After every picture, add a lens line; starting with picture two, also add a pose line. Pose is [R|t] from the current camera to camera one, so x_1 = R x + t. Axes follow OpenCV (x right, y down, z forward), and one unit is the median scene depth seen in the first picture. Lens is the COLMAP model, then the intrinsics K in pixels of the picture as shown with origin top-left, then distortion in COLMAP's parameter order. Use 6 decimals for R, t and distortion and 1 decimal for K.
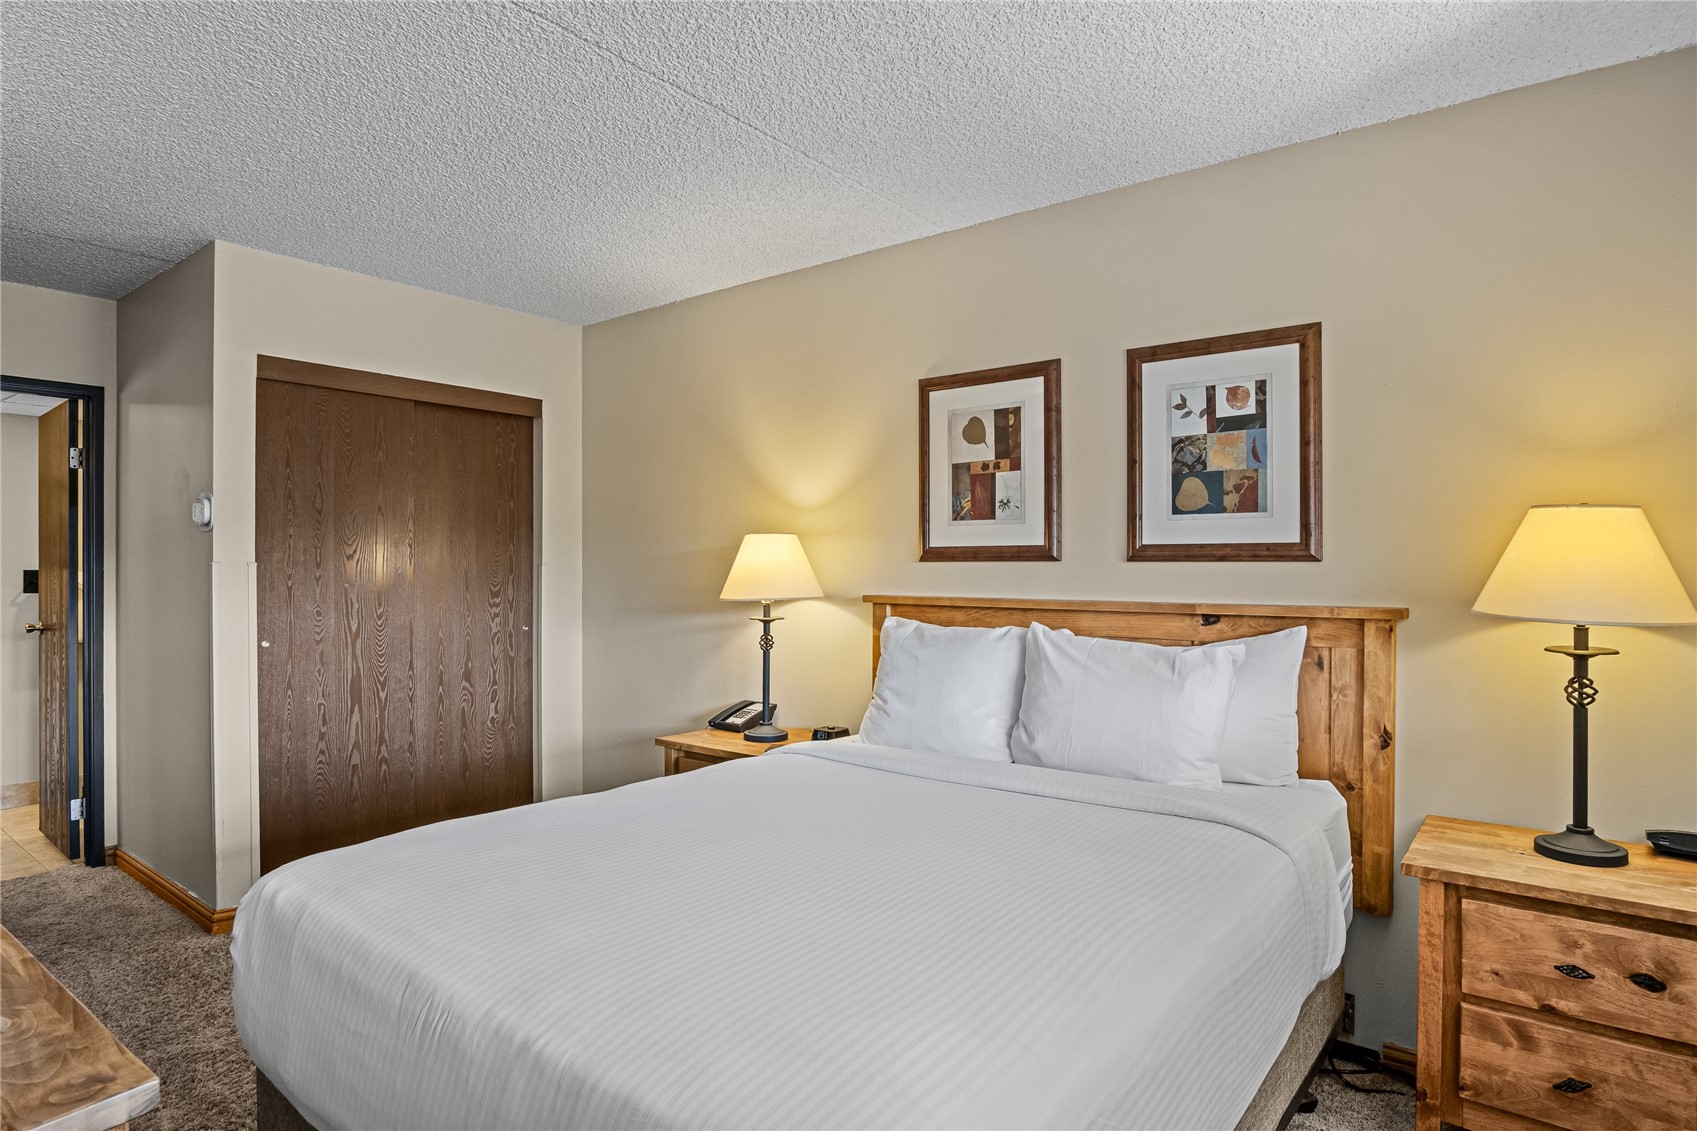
lens RADIAL K [[949.0, 0, 887.1], [0, 949.0, 558.0], [0, 0, 1]] dist [-0.022904, 0.001726]
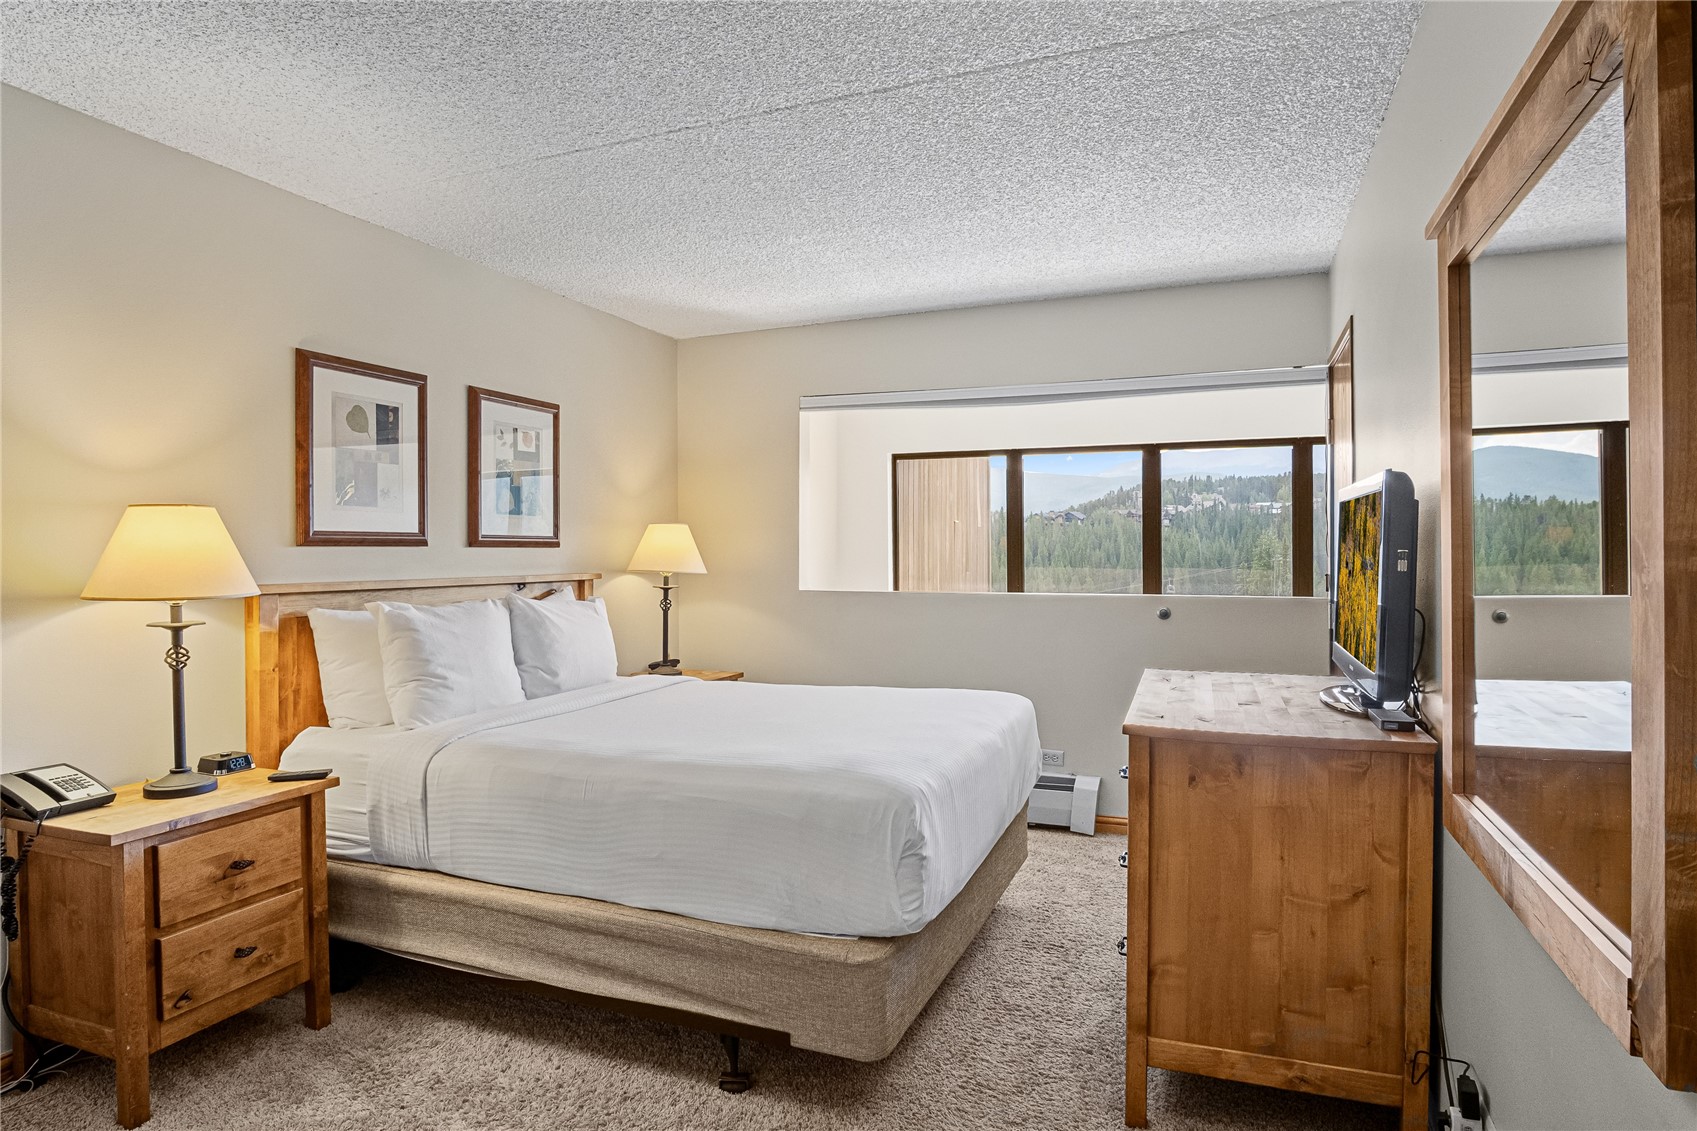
lens RADIAL K [[941.4, 0, 848.1], [0, 941.4, 555.6], [0, 0, 1]] dist [-0.029135, 0.000781]
pose [[-0.285427, -0.003207, 0.958395, -1.083511], [-0.000707, 0.999995, 0.003136, 0.010469], [-0.958400, 0.000217, -0.285428, 0.824674]]
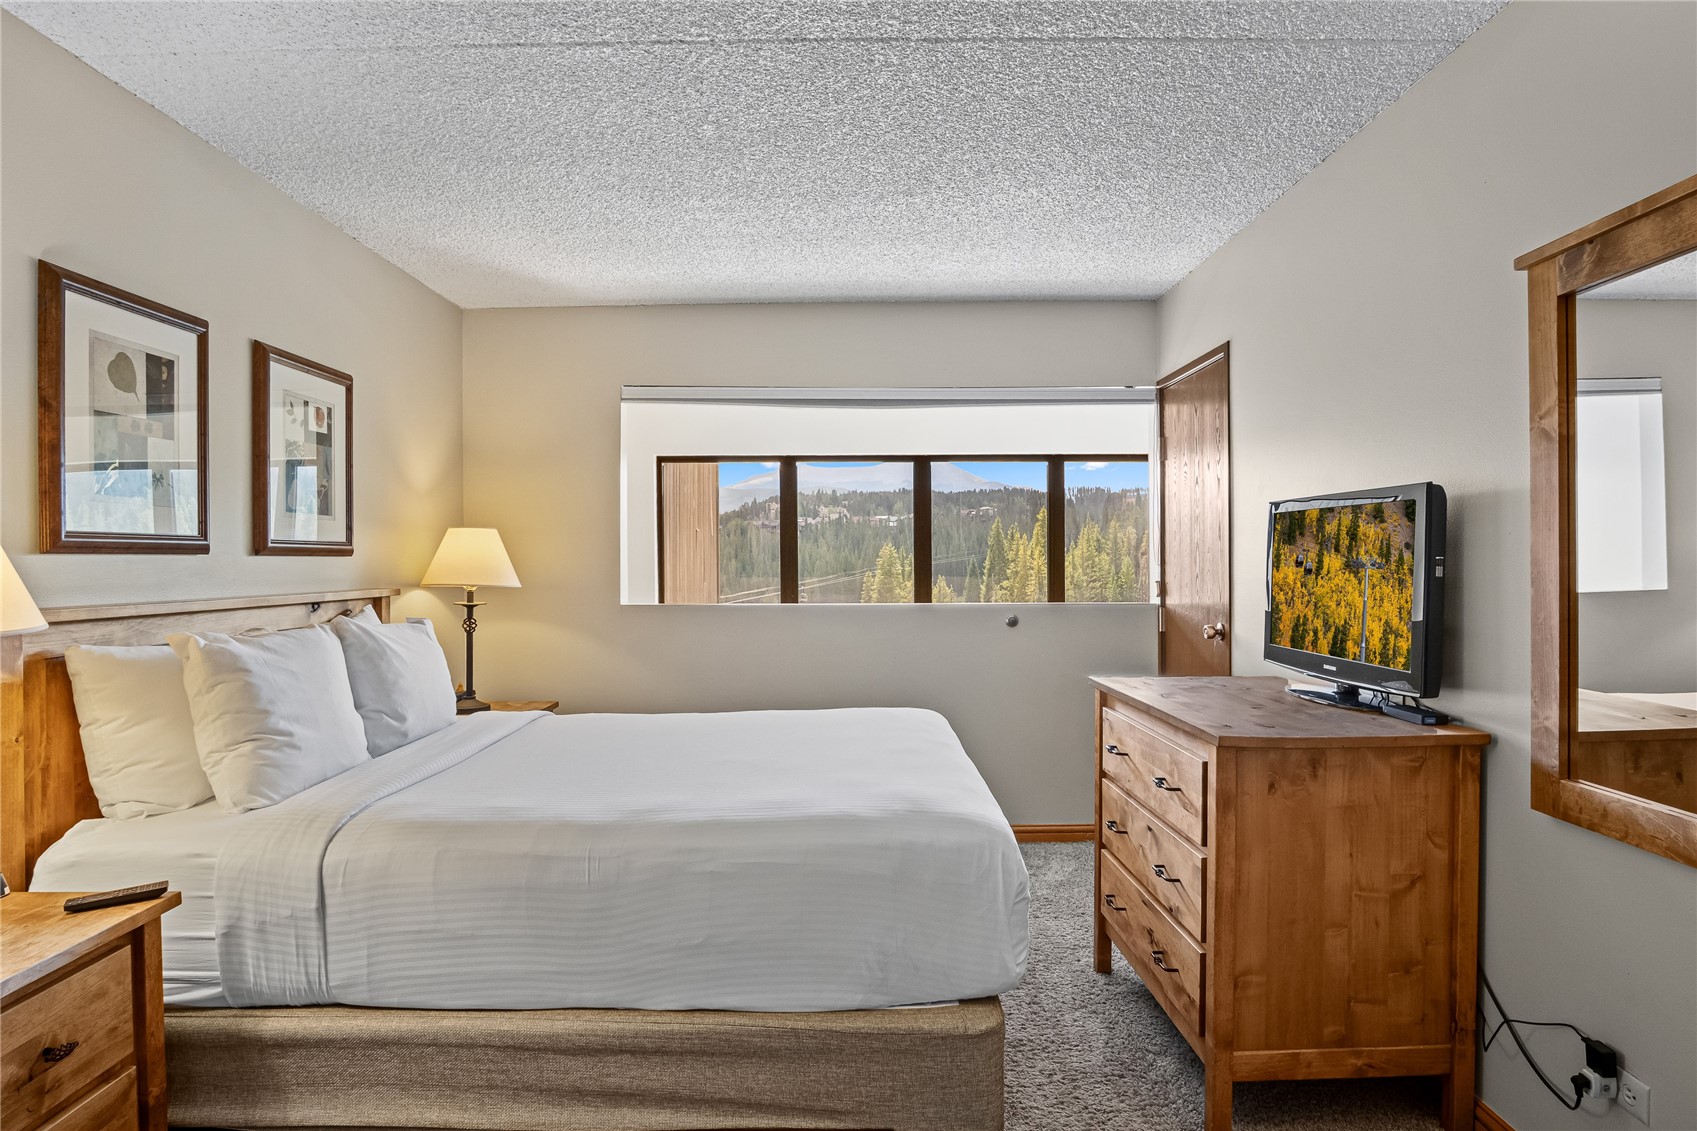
lens RADIAL K [[946.1, 0, 848.5], [0, 946.1, 565.5], [0, 0, 1]] dist [-0.038336, 0.012220]
pose [[-0.616824, -0.001010, 0.787100, -0.844512], [0.001892, 0.999994, 0.002766, 0.011848], [-0.787099, 0.003196, -0.616819, 1.057986]]
